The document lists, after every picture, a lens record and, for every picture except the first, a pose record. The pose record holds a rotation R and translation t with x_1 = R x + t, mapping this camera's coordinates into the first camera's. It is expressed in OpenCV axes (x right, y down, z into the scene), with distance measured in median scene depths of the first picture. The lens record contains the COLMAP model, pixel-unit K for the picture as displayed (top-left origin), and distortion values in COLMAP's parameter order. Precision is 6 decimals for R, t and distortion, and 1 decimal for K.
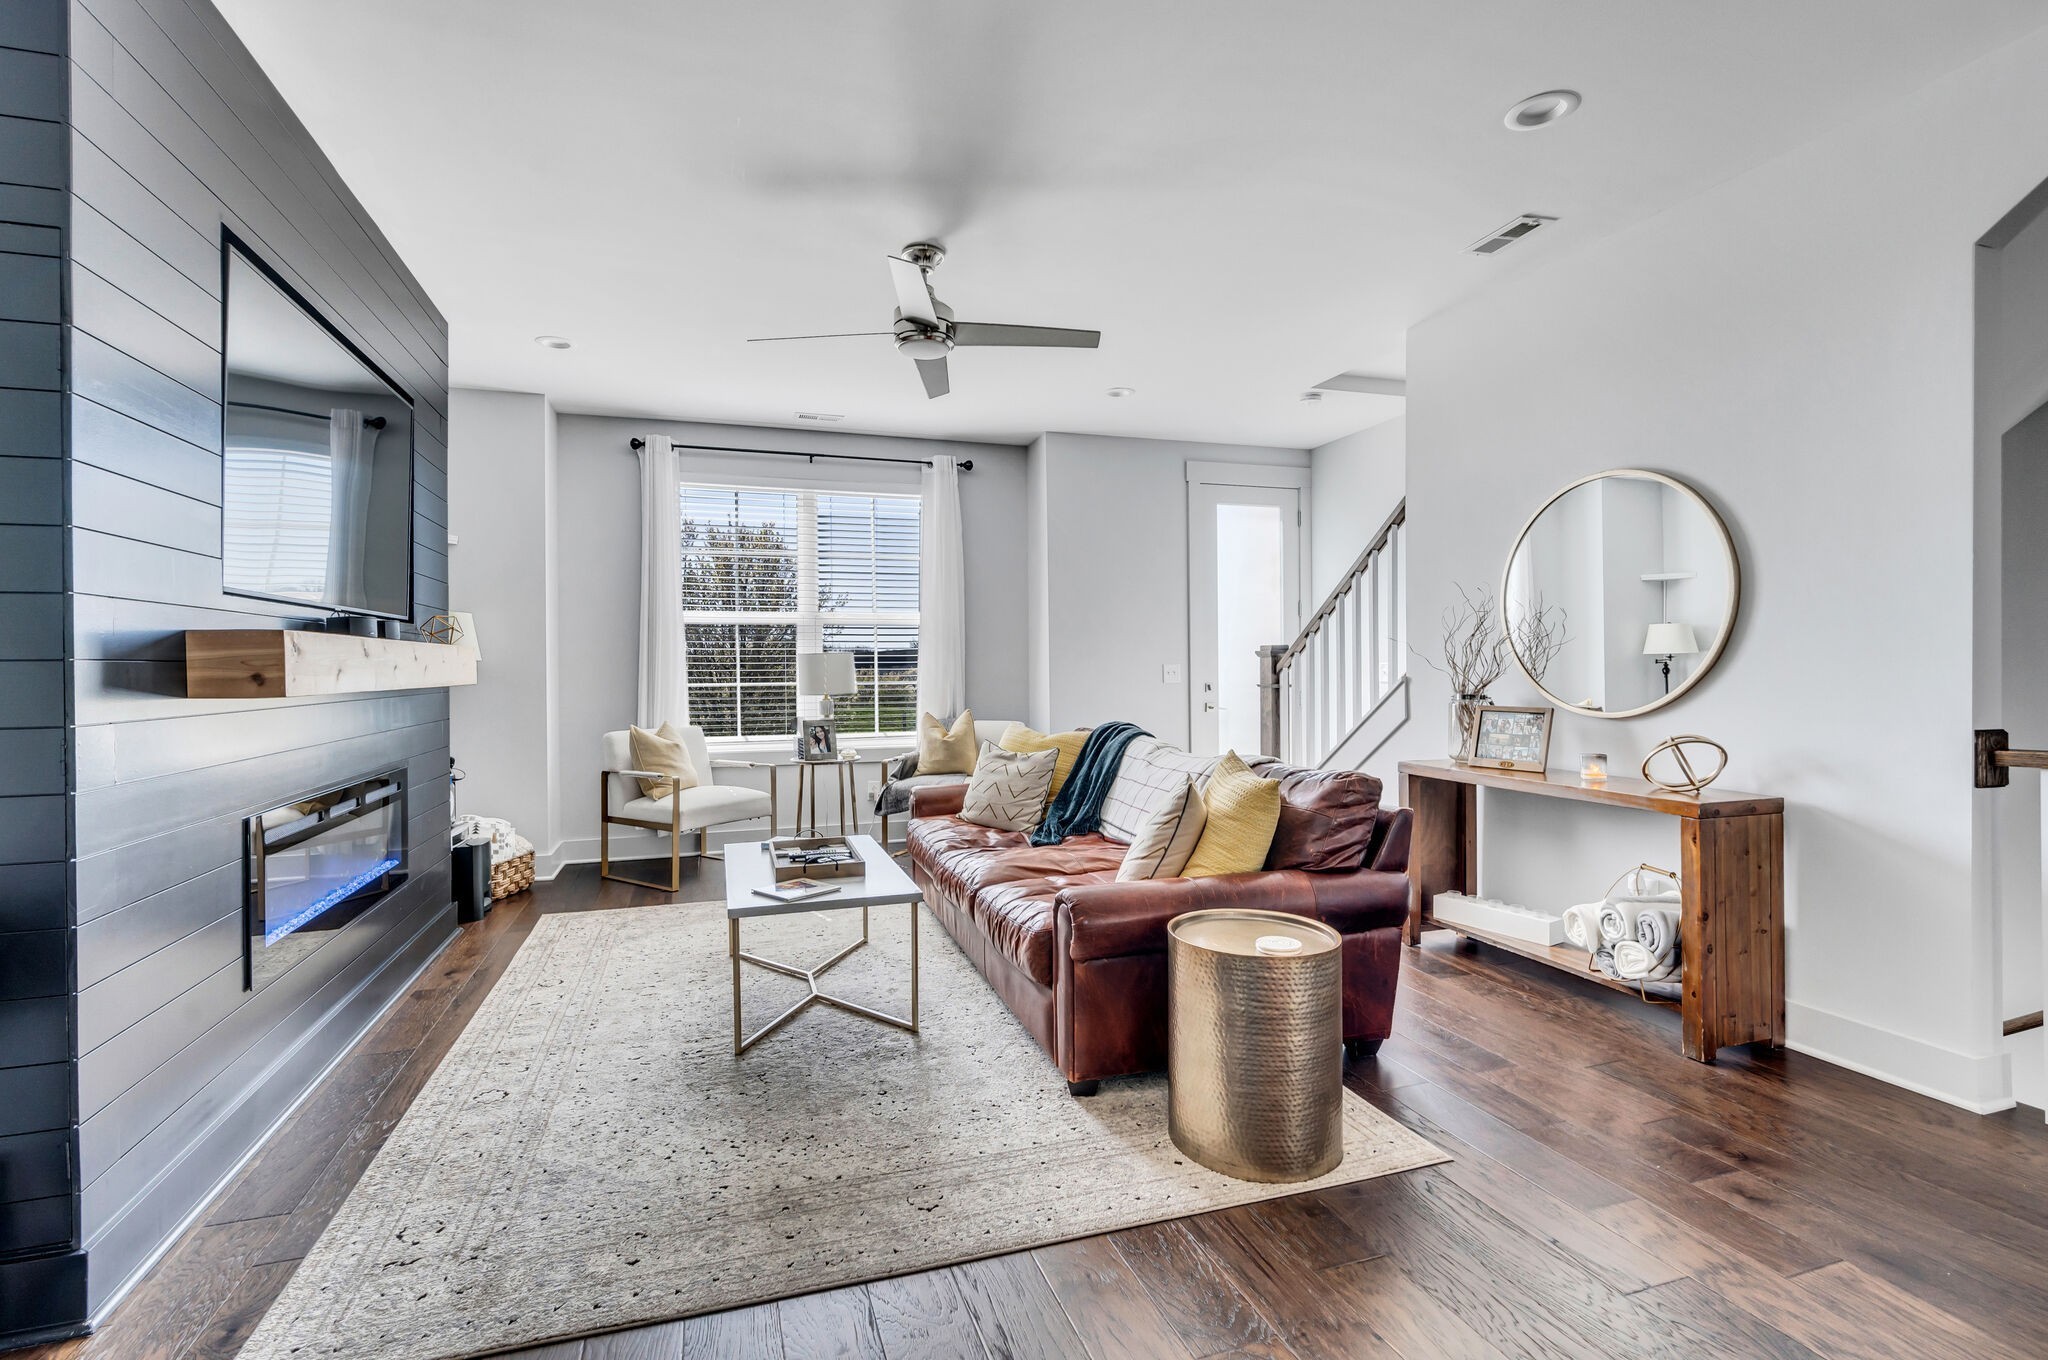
lens RADIAL K [[838.3, 0, 1025.4], [0, 838.3, 667.7], [0, 0, 1]] dist [0.008219, -0.000212]
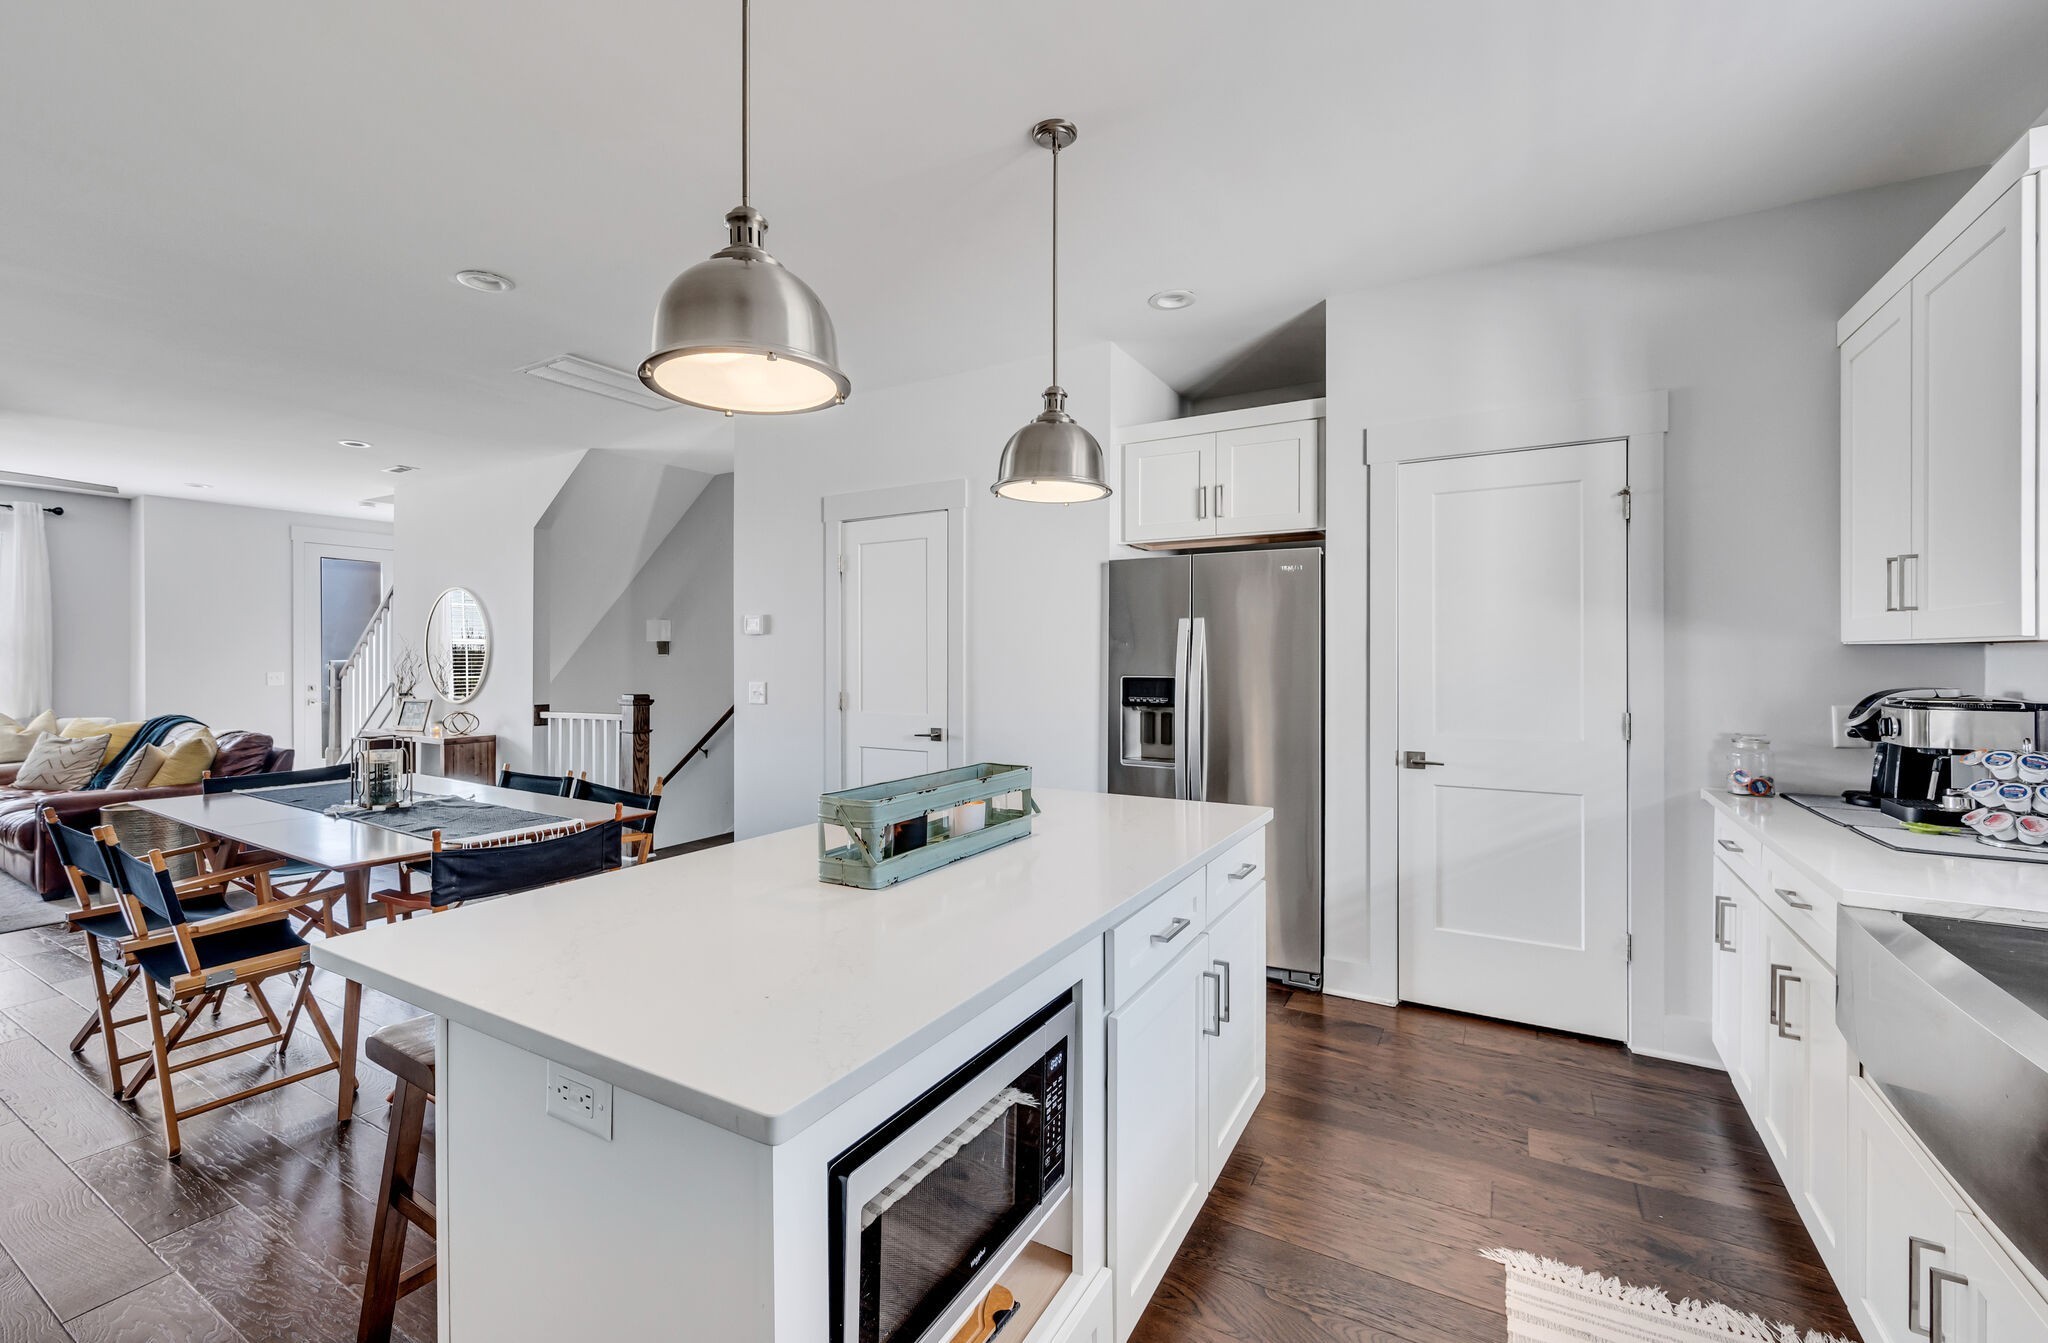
lens RADIAL K [[844.9, 0, 1022.5], [0, 844.9, 657.2], [0, 0, 1]] dist [0.001344, 0.000281]
pose [[0.777088, 0.005495, 0.629368, 0.411082], [-0.007134, 0.999975, 0.000077, -0.060760], [-0.629352, -0.004549, 0.777107, -1.402539]]
